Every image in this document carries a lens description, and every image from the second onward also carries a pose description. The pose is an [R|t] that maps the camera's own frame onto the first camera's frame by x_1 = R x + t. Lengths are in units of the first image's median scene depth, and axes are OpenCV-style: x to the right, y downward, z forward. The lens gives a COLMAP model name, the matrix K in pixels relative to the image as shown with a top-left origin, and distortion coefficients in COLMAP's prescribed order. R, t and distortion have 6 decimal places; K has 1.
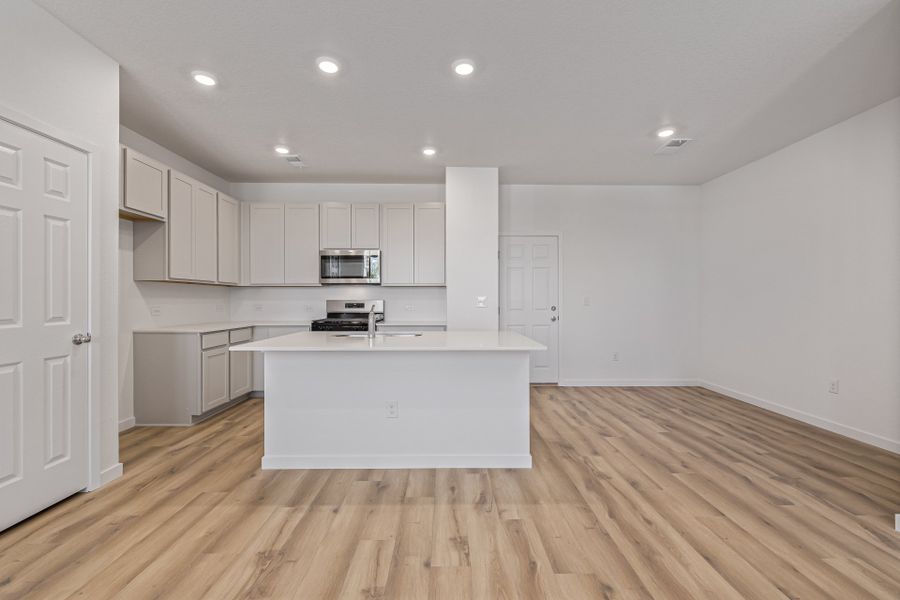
lens RADIAL K [[379.2, 0, 454.0], [0, 379.2, 301.9], [0, 0, 1]] dist [0.000278, 0.000291]
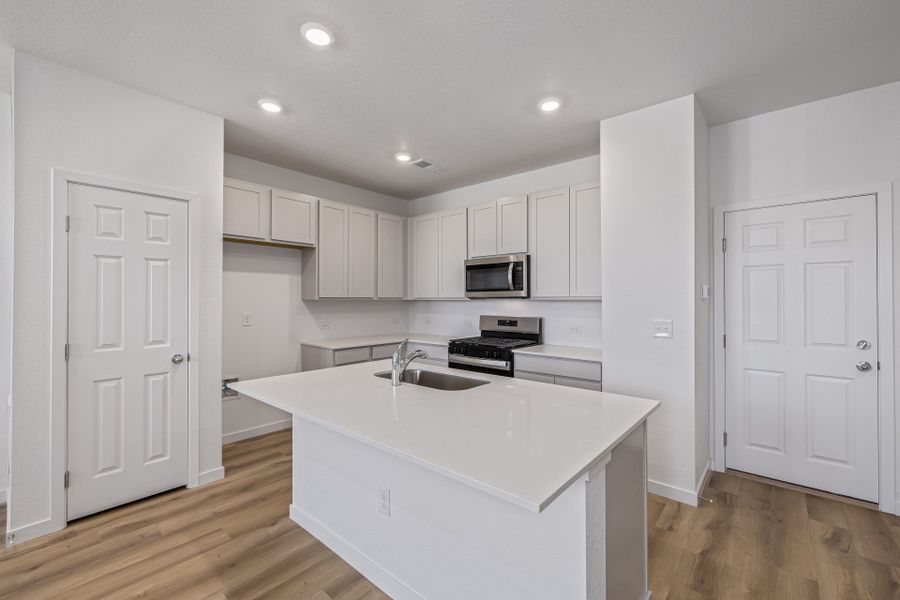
lens RADIAL K [[379.2, 0, 454.0], [0, 379.2, 297.1], [0, 0, 1]] dist [0.000278, 0.000291]
pose [[0.749205, -0.004204, -0.662324, 0.287619], [-0.003170, 0.999946, -0.009932, -0.055114], [0.662330, 0.009540, 0.749151, 0.439061]]
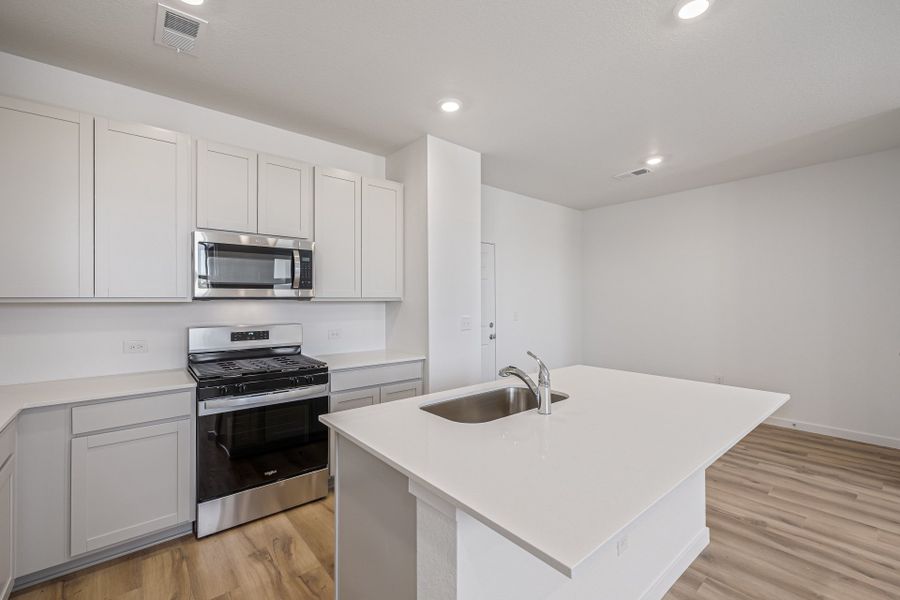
lens RADIAL K [[379.2, 0, 452.8], [0, 379.2, 300.2], [0, 0, 1]] dist [0.000278, 0.000291]
pose [[0.778697, -0.000930, 0.627400, -0.549490], [0.005402, 0.999972, -0.005223, -0.054997], [-0.627377, 0.007457, 0.778680, 0.544979]]
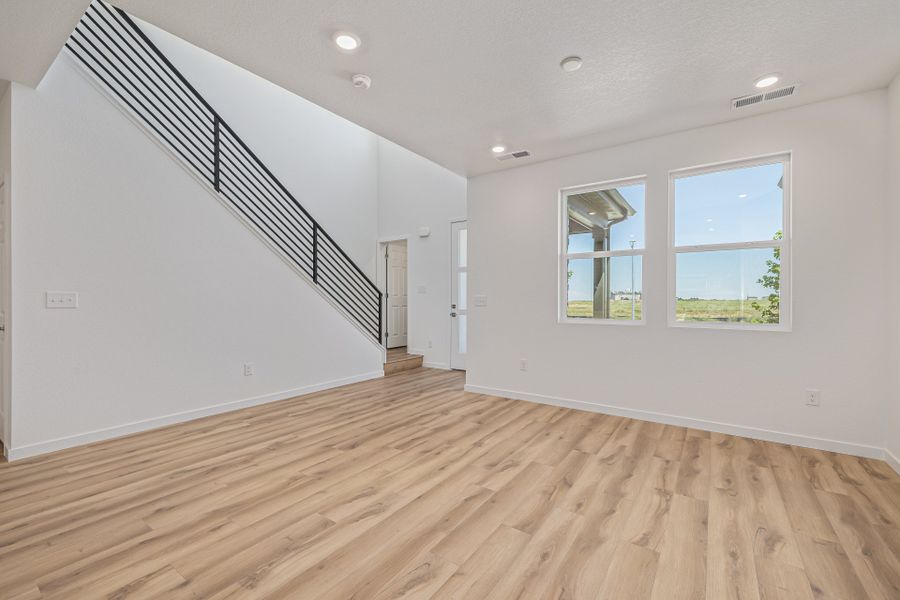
lens RADIAL K [[379.2, 0, 451.3], [0, 379.2, 294.3], [0, 0, 1]] dist [0.000278, 0.000291]
pose [[-0.808088, 0.005590, 0.589035, -0.553782], [-0.001450, 0.999933, -0.011480, -0.000935], [-0.589059, -0.010131, -0.808026, 0.664870]]
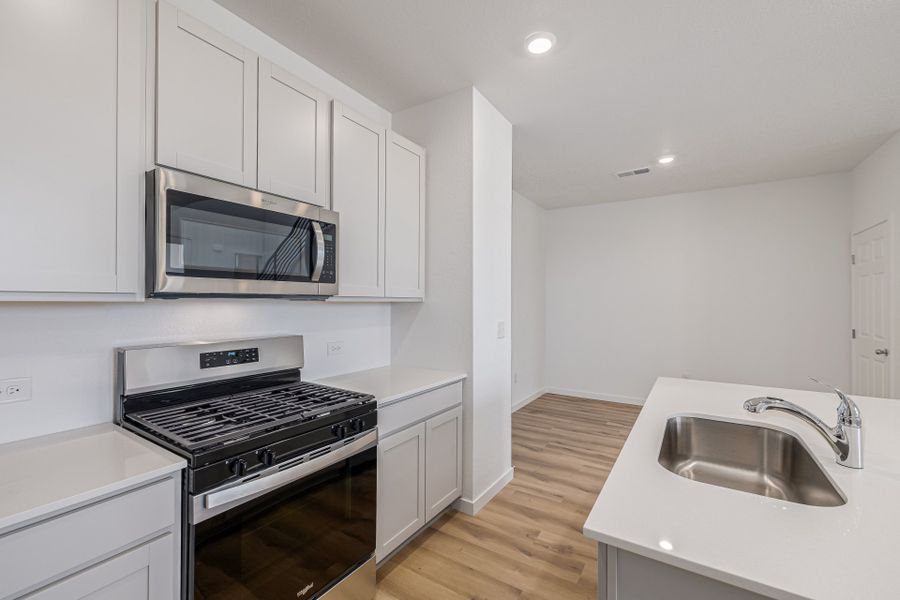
lens RADIAL K [[379.2, 0, 454.0], [0, 379.2, 301.4], [0, 0, 1]] dist [0.000278, 0.000291]
pose [[0.553511, 0.002895, 0.832837, -0.628093], [0.000482, 0.999993, -0.003795, -0.057049], [-0.832842, 0.002502, 0.553506, 0.930218]]
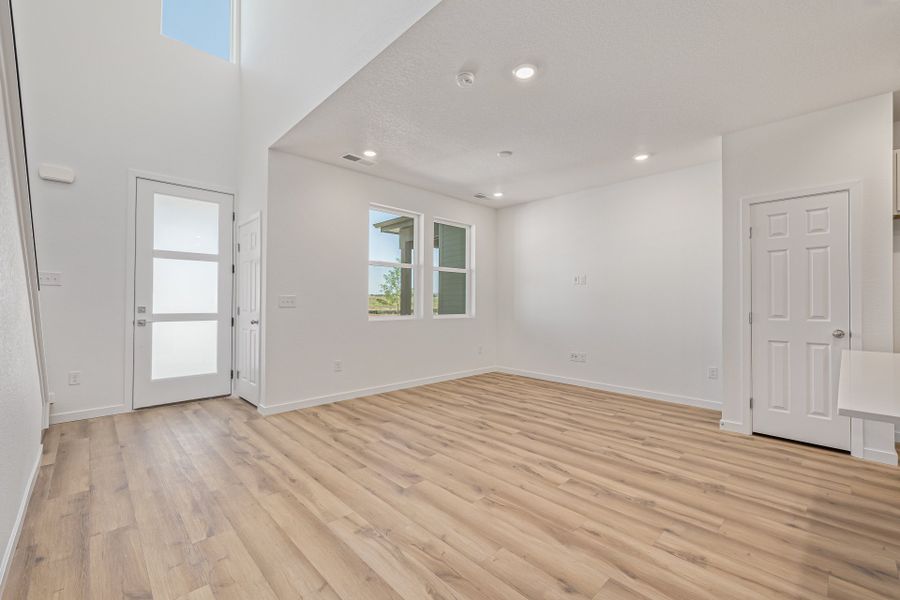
lens RADIAL K [[379.2, 0, 448.1], [0, 379.2, 297.1], [0, 0, 1]] dist [0.000278, 0.000291]
pose [[-0.736849, -0.013670, -0.675920, 0.592413], [-0.010110, 0.999907, -0.009200, -0.002272], [0.675982, 0.000055, -0.736918, 0.679608]]
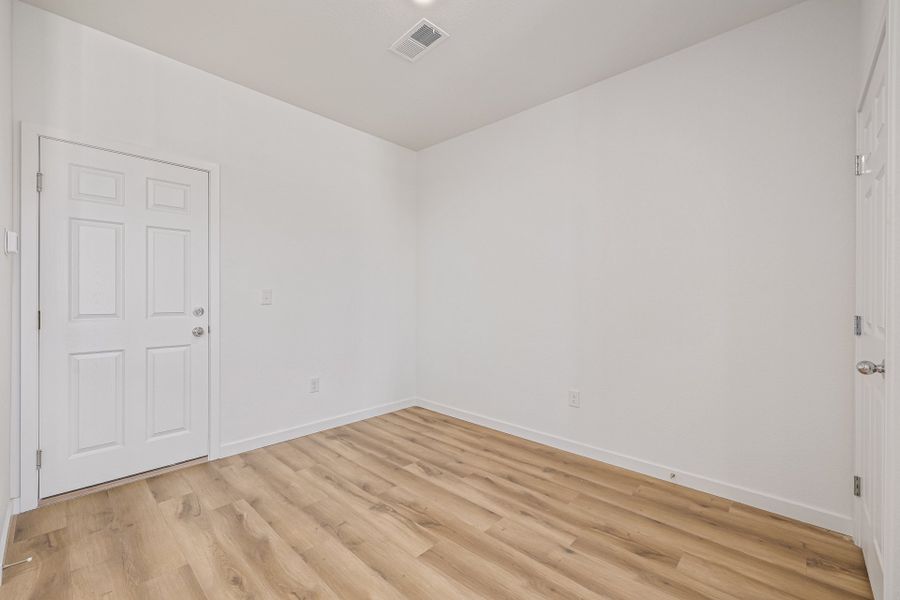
lens RADIAL K [[379.2, 0, 450.7], [0, 379.2, 297.1], [0, 0, 1]] dist [0.000278, 0.000291]
pose [[0.697923, 0.002327, 0.716169, 0.201564], [-0.002040, 0.999997, -0.001261, -0.002429], [-0.716170, -0.000581, 0.697926, 0.602367]]
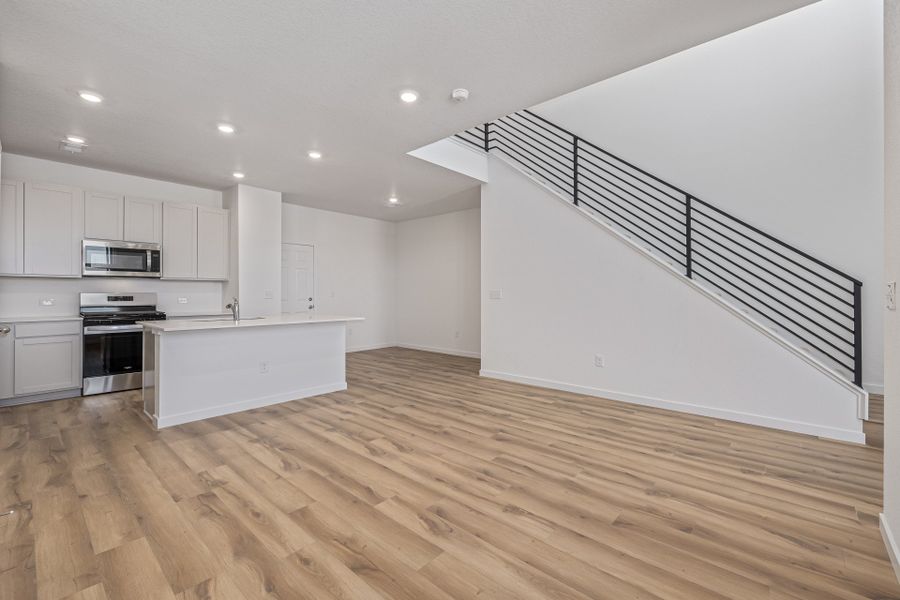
lens RADIAL K [[379.2, 0, 451.5], [0, 379.2, 293.0], [0, 0, 1]] dist [0.000278, 0.000291]
pose [[0.677872, 0.000825, 0.735179, -0.581853], [0.002587, 0.999990, -0.003509, 0.001644], [-0.735175, 0.004281, 0.677863, -0.420286]]
